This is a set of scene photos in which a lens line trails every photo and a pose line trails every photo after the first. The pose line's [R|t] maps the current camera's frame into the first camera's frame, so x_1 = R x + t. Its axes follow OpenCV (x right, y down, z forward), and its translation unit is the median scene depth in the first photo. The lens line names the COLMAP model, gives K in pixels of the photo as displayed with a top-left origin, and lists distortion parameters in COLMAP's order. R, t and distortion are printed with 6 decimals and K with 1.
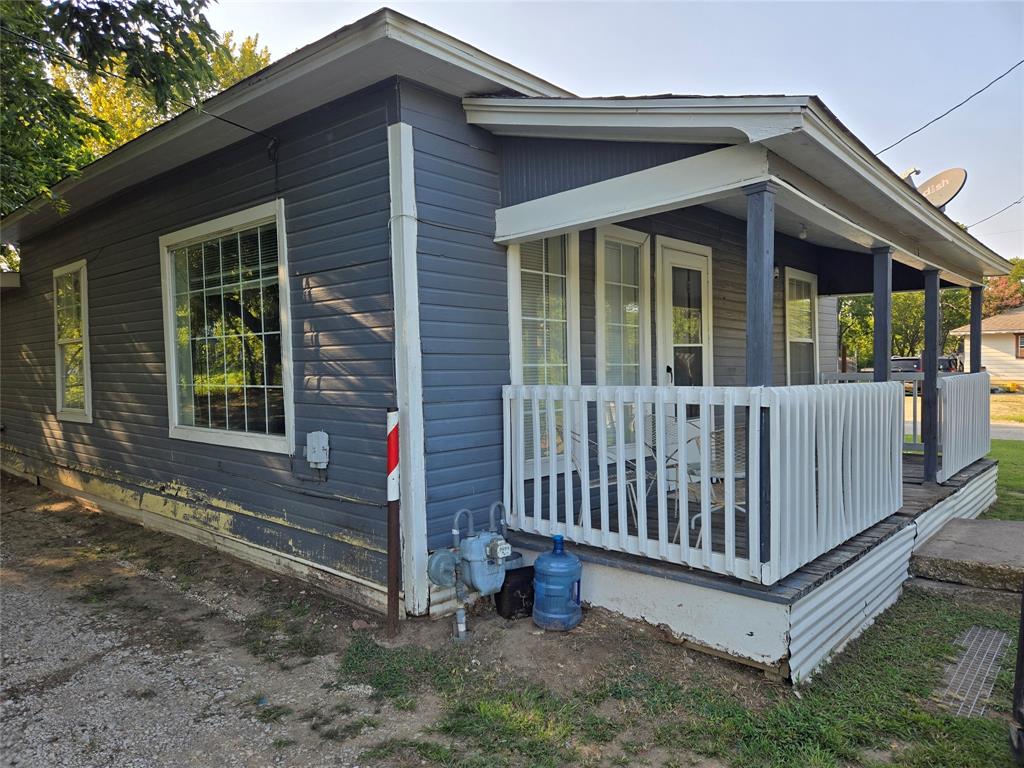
lens RADIAL K [[684.5, 0, 520.4], [0, 684.5, 380.2], [0, 0, 1]] dist [0.077065, -0.059934]
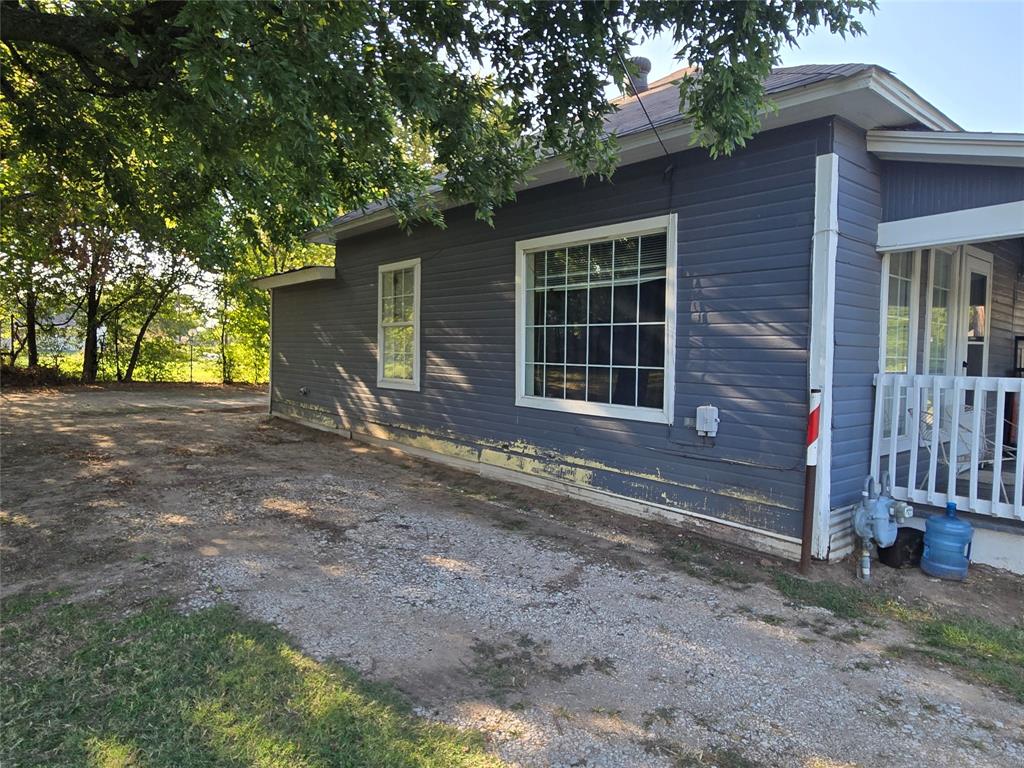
lens RADIAL K [[641.0, 0, 509.4], [0, 641.0, 385.9], [0, 0, 1]] dist [-0.001850, 0.002610]
pose [[0.990510, 0.040031, -0.131482, -0.494799], [-0.035904, 0.998790, 0.033612, 0.013639], [0.132668, -0.028573, 0.990749, -0.167929]]
